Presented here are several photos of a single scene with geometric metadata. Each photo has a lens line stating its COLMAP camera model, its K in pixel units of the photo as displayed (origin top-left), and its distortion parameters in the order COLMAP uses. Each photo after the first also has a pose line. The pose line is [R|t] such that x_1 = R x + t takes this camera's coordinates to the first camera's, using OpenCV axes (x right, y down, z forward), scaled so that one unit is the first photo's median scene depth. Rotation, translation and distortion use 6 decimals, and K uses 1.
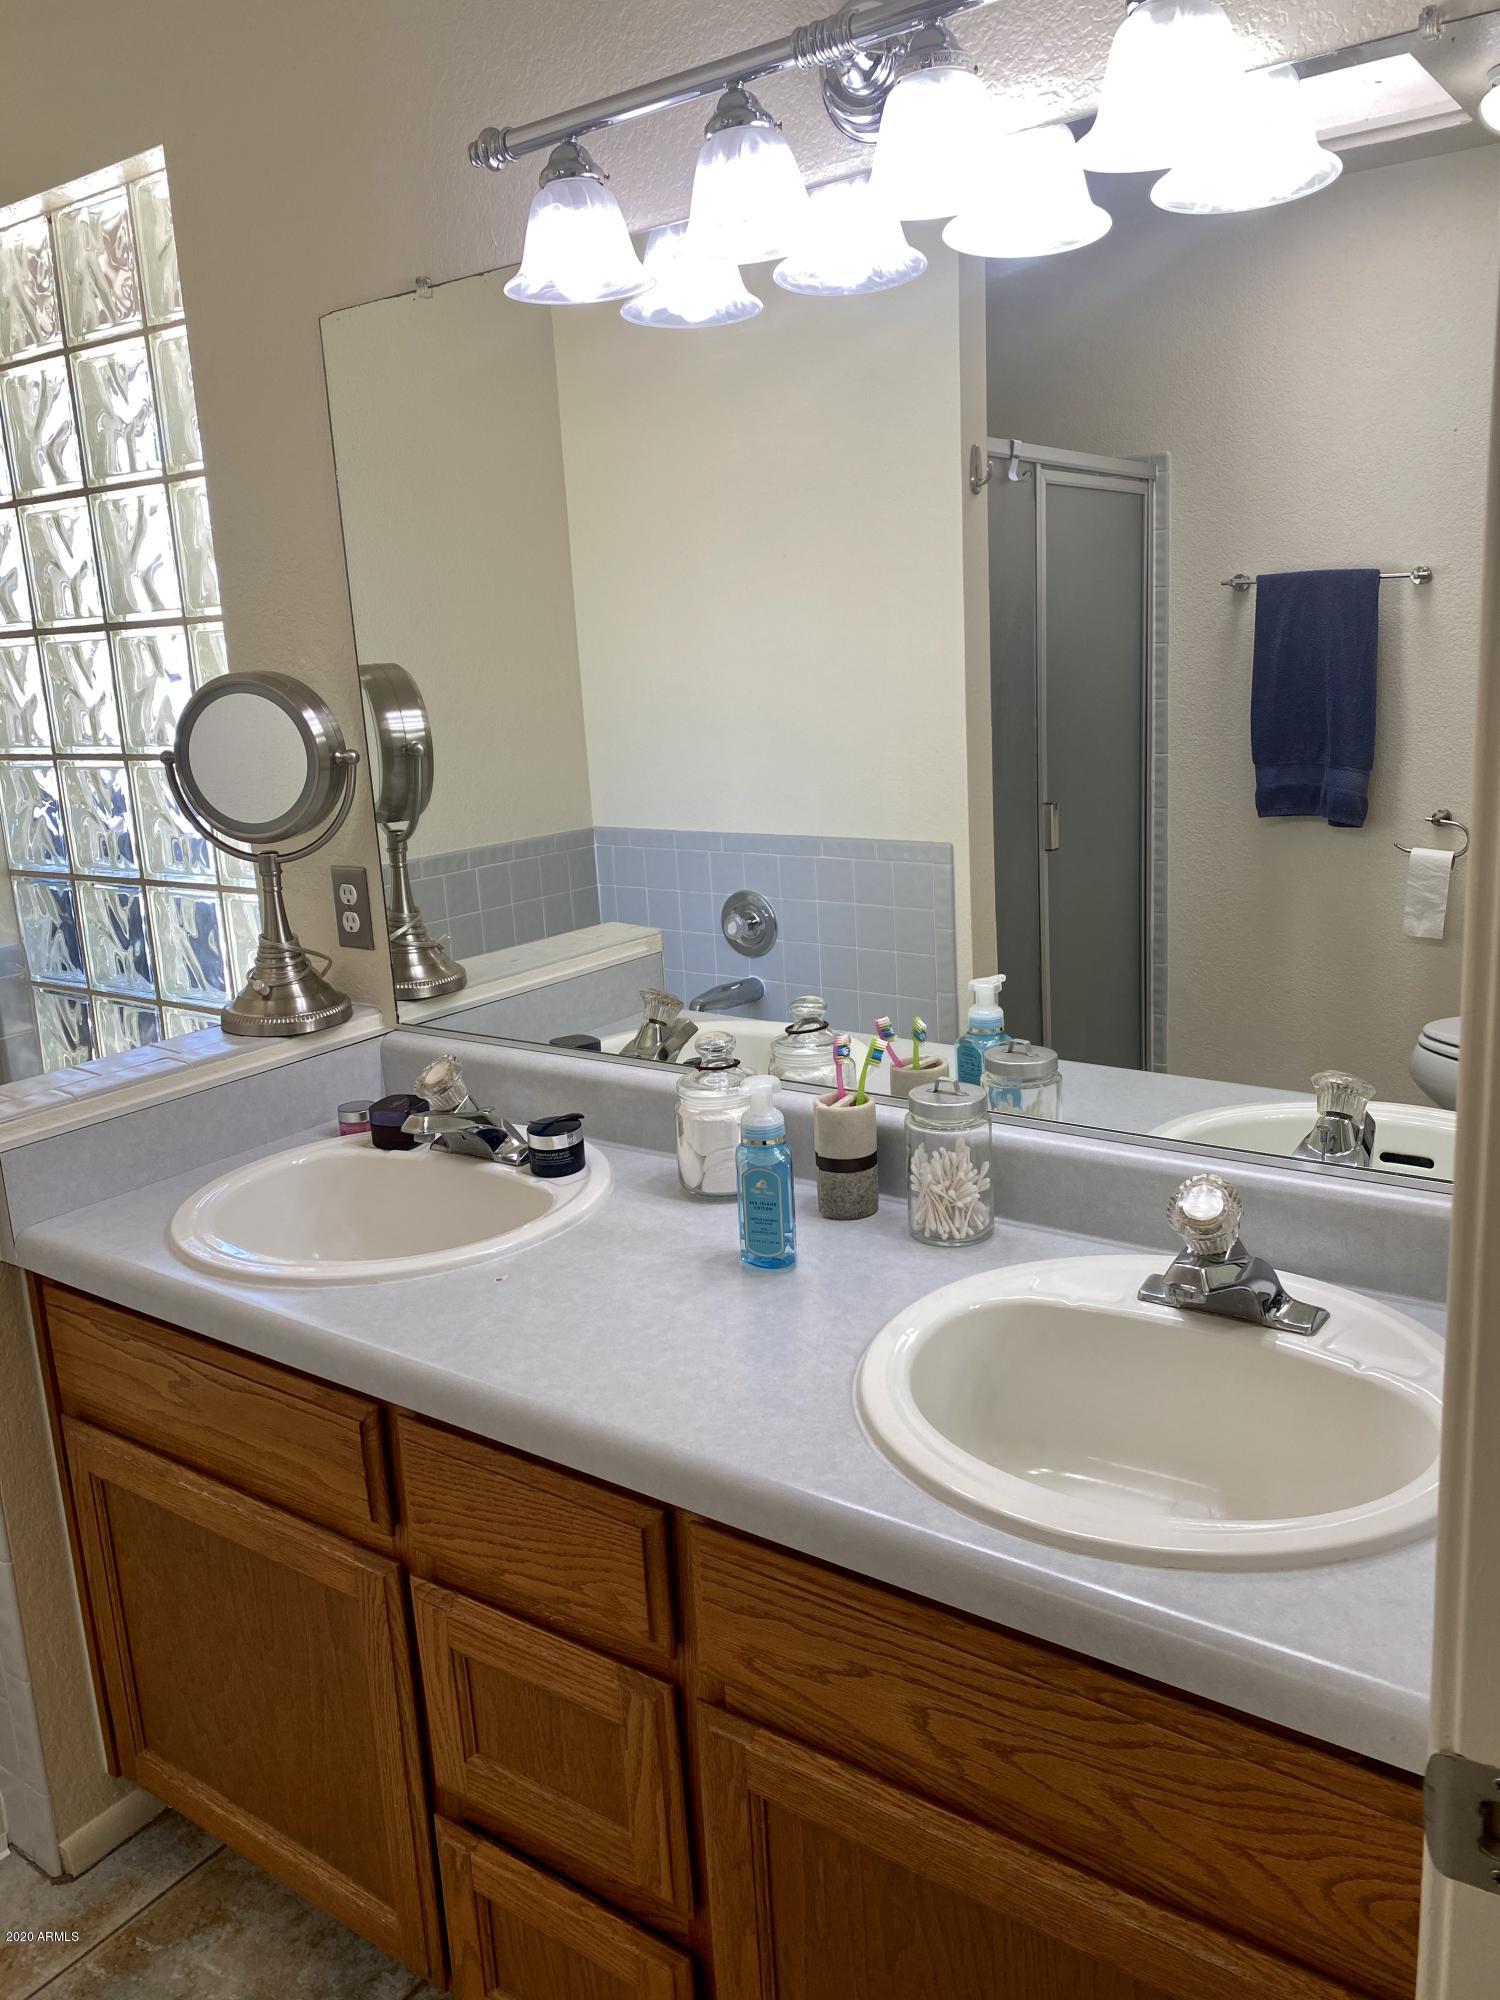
lens RADIAL K [[1532.6, 0, 742.7], [0, 1532.6, 997.3], [0, 0, 1]] dist [0.016511, -0.017631]
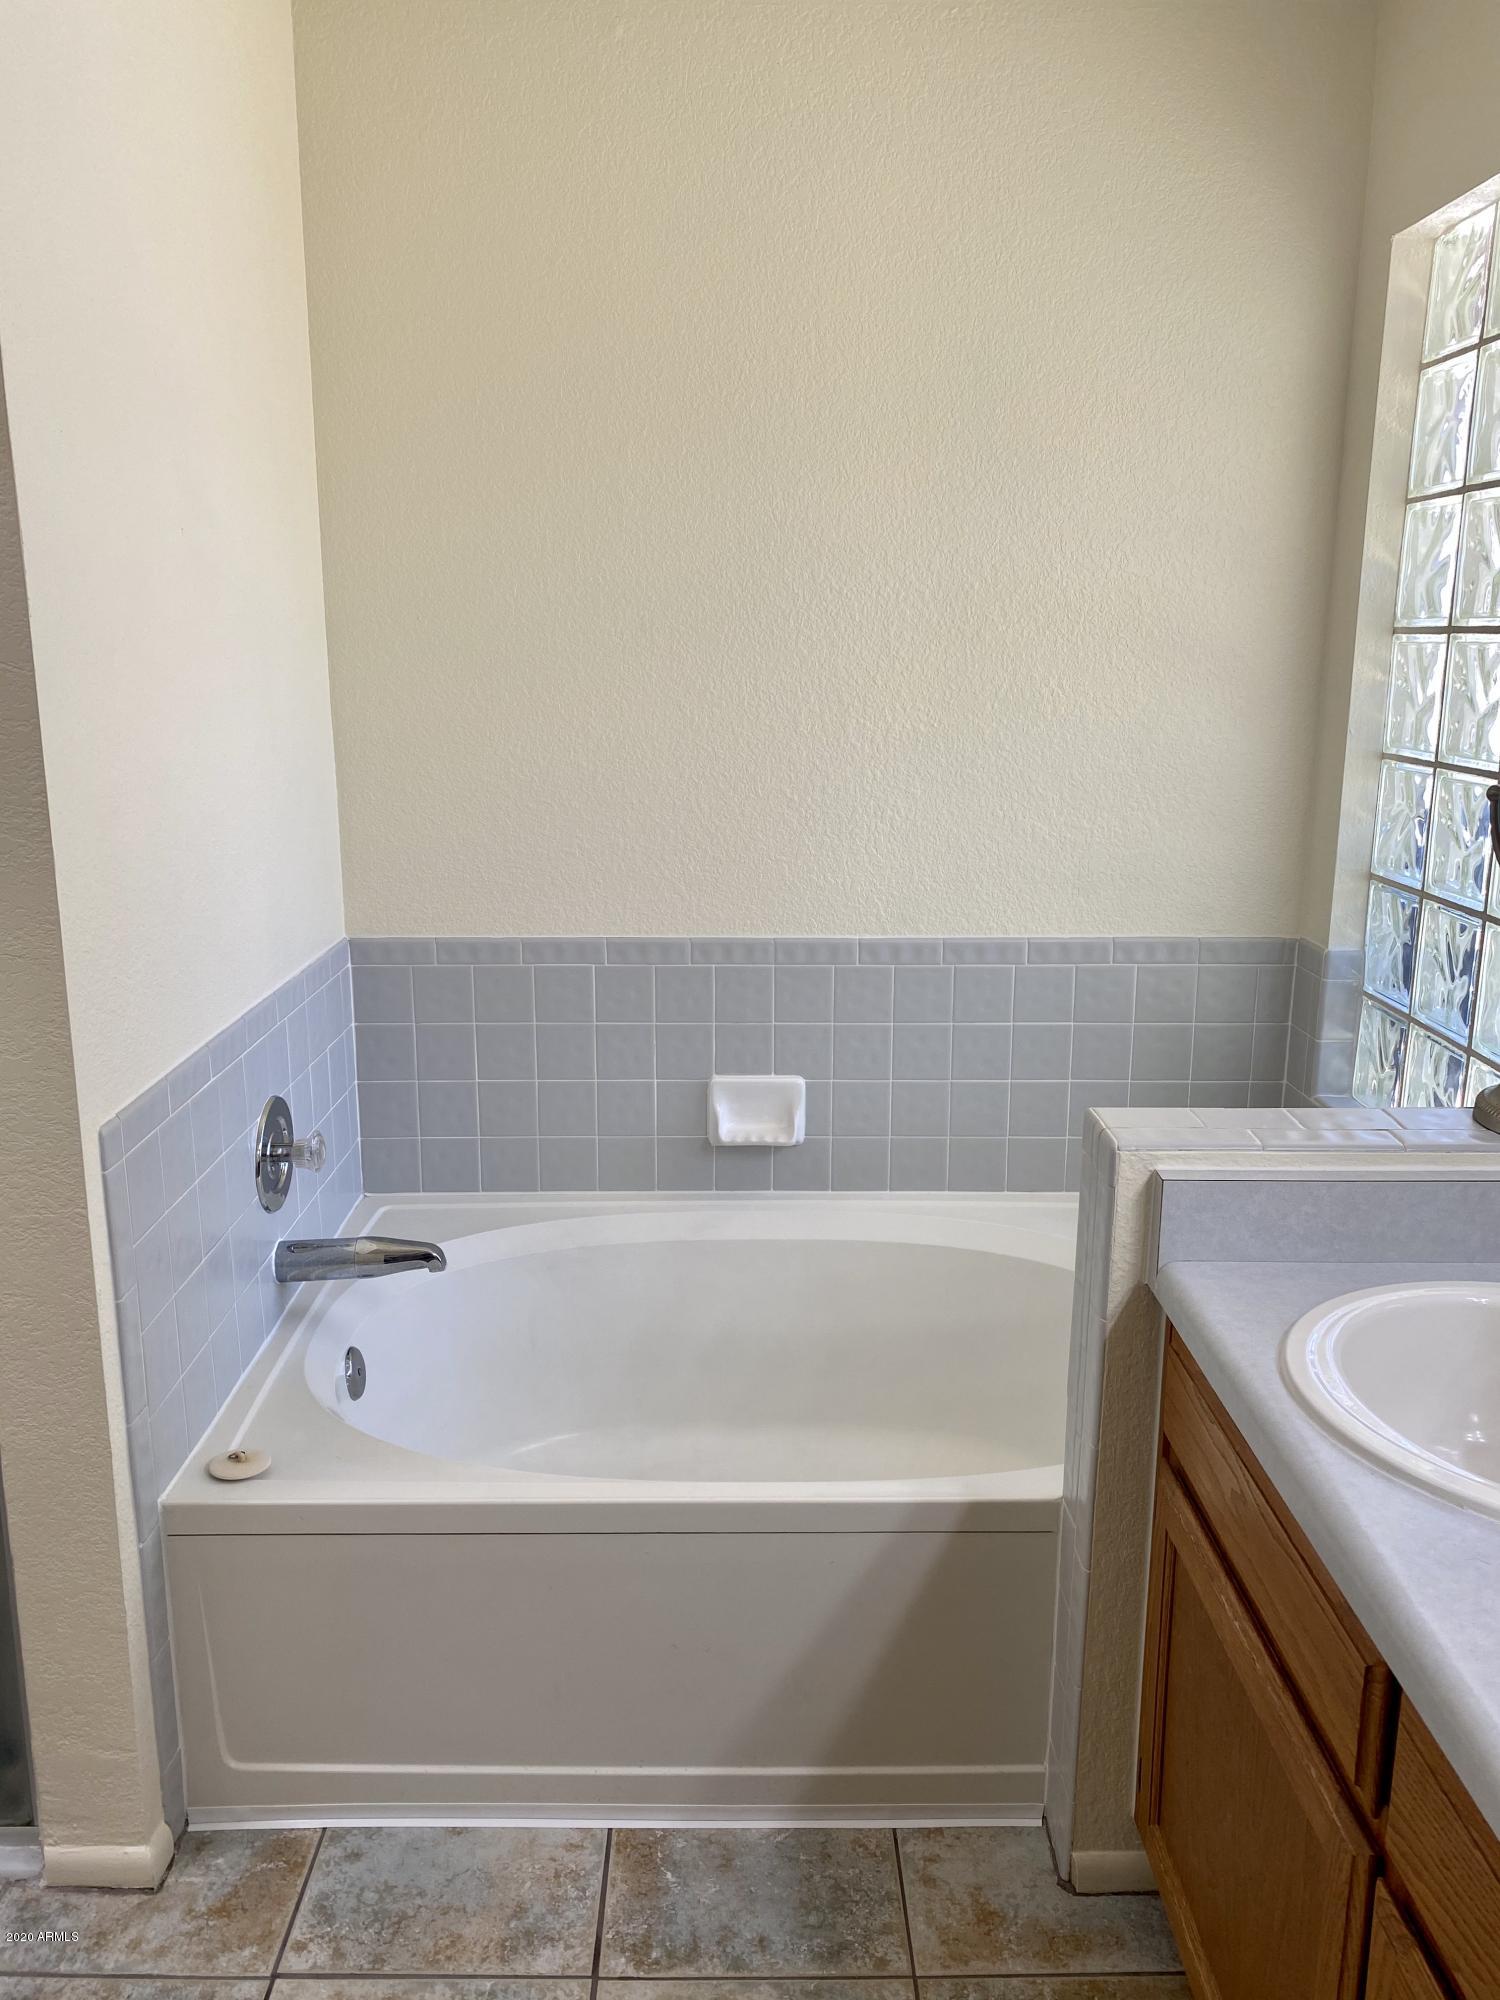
lens RADIAL K [[1532.6, 0, 746.0], [0, 1532.6, 983.0], [0, 0, 1]] dist [0.016511, -0.017631]
pose [[0.584419, 0.230335, -0.778074, 0.058068], [-0.216257, 0.968399, 0.124244, -0.054574], [0.782104, 0.095653, 0.615763, 0.121724]]
